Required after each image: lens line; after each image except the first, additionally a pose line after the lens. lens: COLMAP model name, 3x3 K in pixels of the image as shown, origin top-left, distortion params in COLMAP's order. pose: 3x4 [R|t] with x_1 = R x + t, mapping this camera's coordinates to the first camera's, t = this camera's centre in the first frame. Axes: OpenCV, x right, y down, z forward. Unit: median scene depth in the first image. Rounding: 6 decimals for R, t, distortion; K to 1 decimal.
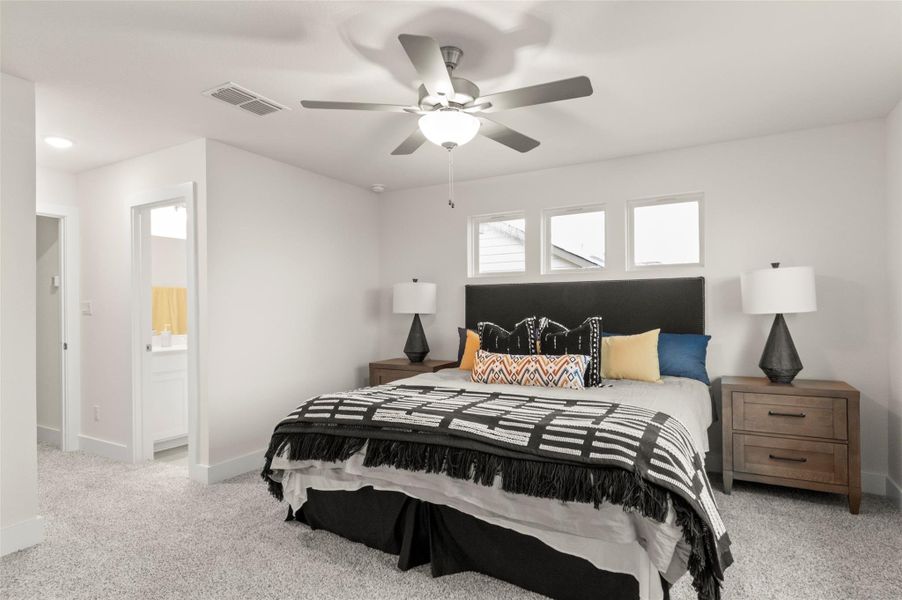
lens RADIAL K [[475.9, 0, 473.7], [0, 475.9, 309.9], [0, 0, 1]] dist [0.001317, -0.008268]
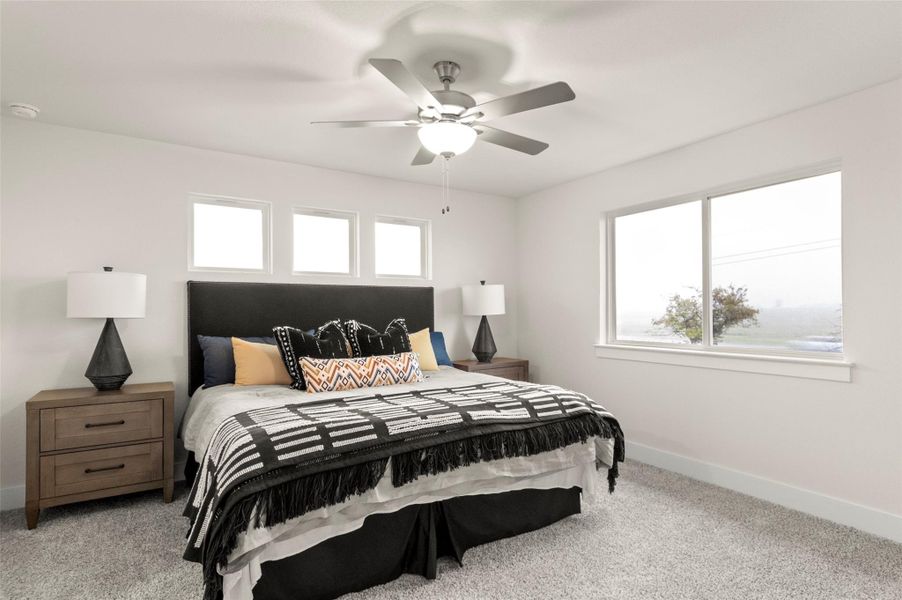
lens RADIAL K [[475.9, 0, 473.7], [0, 475.9, 309.9], [0, 0, 1]] dist [0.001317, -0.008268]
pose [[0.474601, 0.007351, 0.880171, -0.712579], [0.002489, 0.999950, -0.009694, 0.005453], [-0.880198, 0.006791, 0.474559, 0.340521]]
